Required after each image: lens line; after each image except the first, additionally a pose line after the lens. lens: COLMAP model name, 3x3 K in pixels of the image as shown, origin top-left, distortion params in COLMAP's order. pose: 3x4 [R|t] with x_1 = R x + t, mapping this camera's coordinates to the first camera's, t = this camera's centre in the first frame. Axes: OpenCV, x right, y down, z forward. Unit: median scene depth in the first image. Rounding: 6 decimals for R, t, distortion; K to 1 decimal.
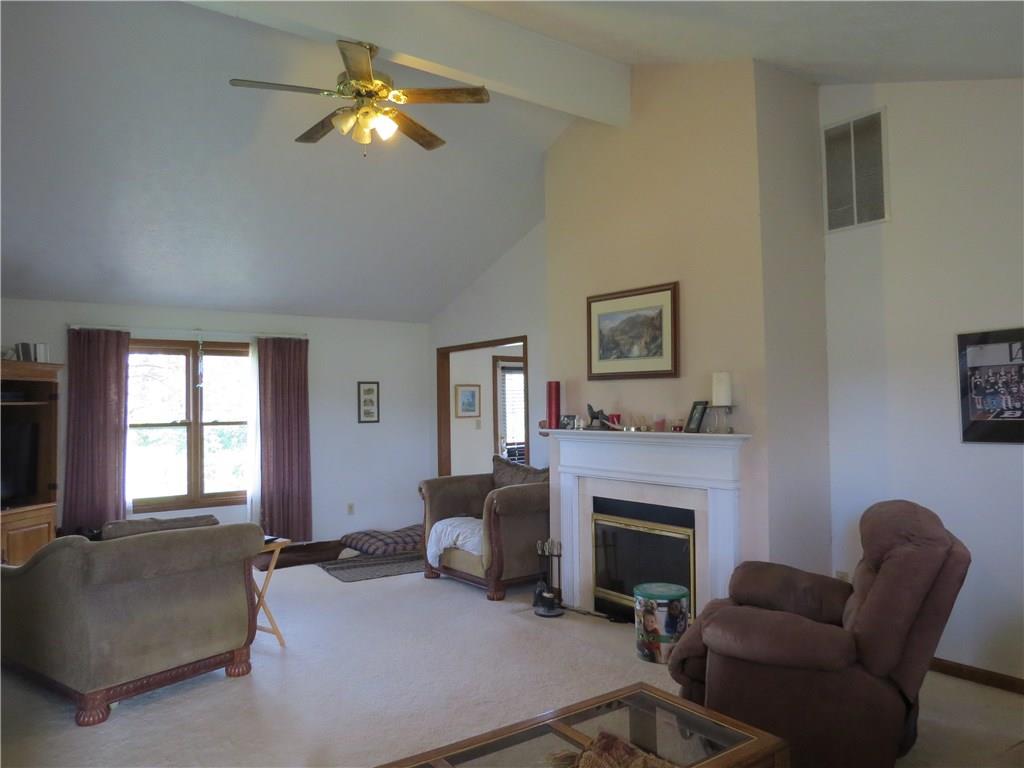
lens RADIAL K [[733.3, 0, 512.0], [0, 733.3, 384.0], [0, 0, 1]] dist [-0.012361, 0.000123]
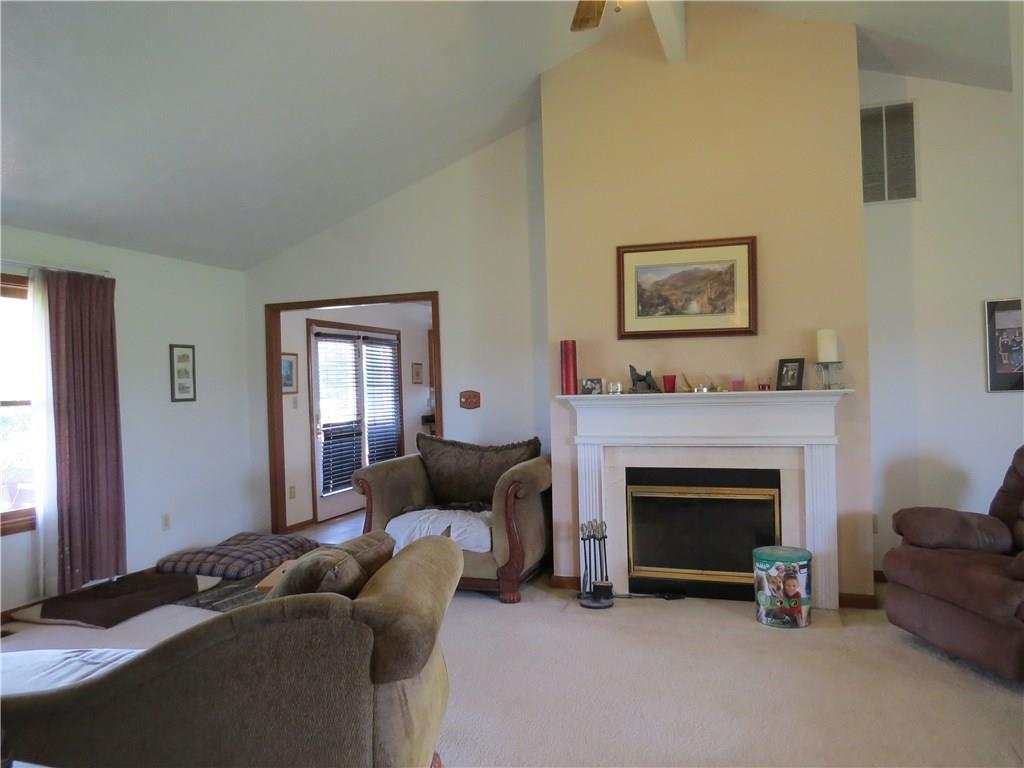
lens RADIAL K [[733.3, 0, 512.0], [0, 733.3, 384.0], [0, 0, 1]] dist [-0.012361, 0.000123]
pose [[0.823484, -0.007818, 0.567286, -0.539462], [-0.001759, 0.999865, 0.016332, 0.037103], [-0.567337, -0.014447, 0.823359, 0.348935]]
